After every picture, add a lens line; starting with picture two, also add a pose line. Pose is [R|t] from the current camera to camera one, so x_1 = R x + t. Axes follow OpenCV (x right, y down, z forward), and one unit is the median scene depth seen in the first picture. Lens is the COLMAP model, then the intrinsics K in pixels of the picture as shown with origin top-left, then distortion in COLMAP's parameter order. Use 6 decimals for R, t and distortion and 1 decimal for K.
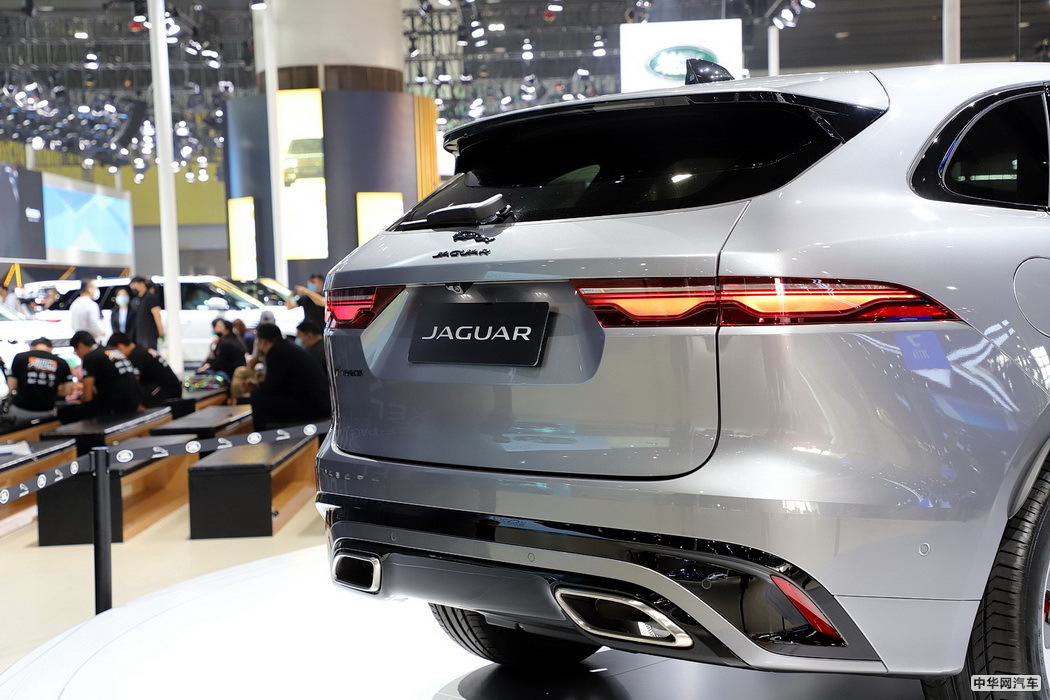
lens RADIAL K [[1581.5, 0, 525.0], [0, 1581.5, 350.0], [0, 0, 1]] dist [0.224156, 0.106259]
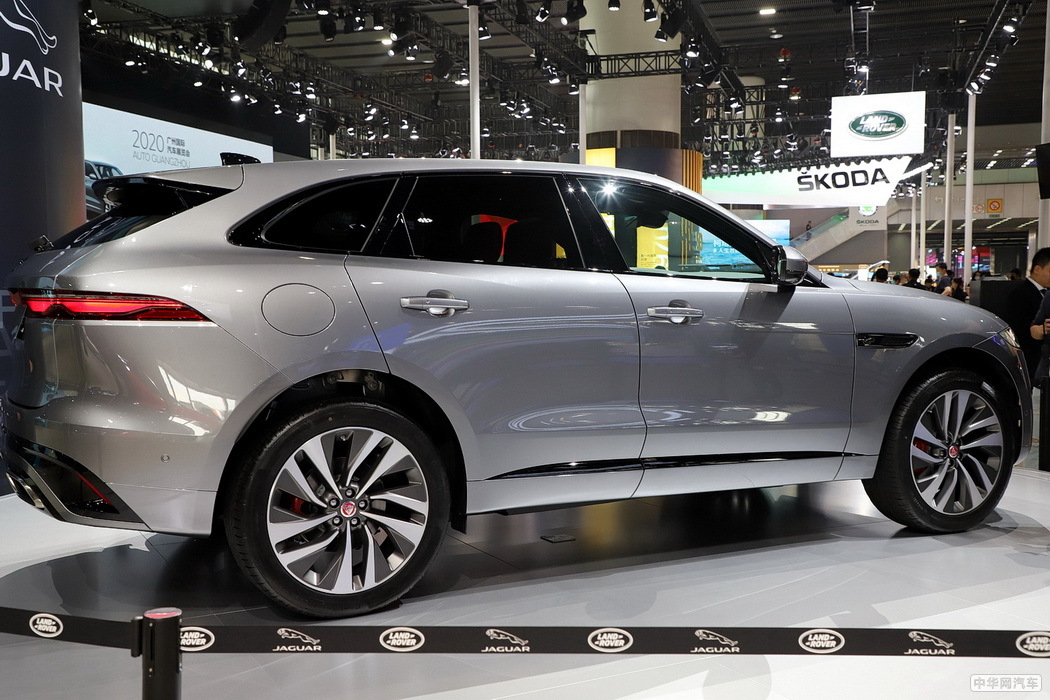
lens RADIAL K [[1096.6, 0, 525.0], [0, 1096.6, 350.0], [0, 0, 1]] dist [0.077204, 0.032658]
pose [[0.959206, 0.042340, -0.279519, 0.791511], [-0.035703, 0.998948, 0.028793, -0.029033], [0.280444, -0.017639, 0.959708, 0.012086]]
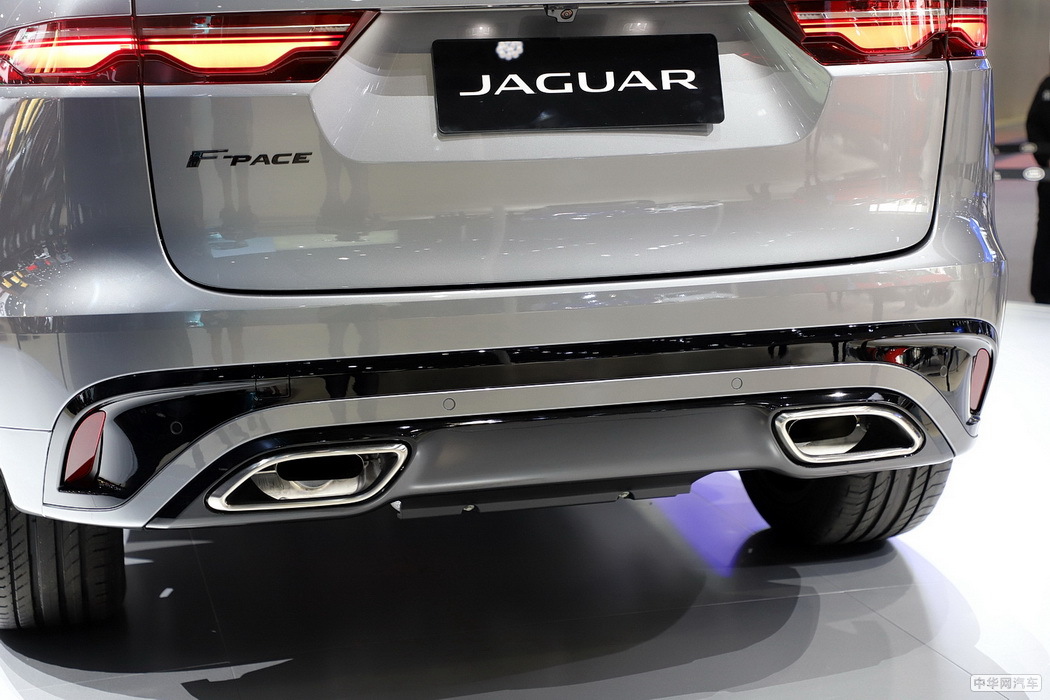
lens RADIAL K [[1717.4, 0, 525.0], [0, 1717.4, 350.0], [0, 0, 1]] dist [0.373976, -1.139994]
pose [[0.495567, -0.141467, 0.856972, -0.670990], [0.039193, 0.989284, 0.140644, -0.002557], [-0.867685, -0.036111, 0.495801, 0.631086]]
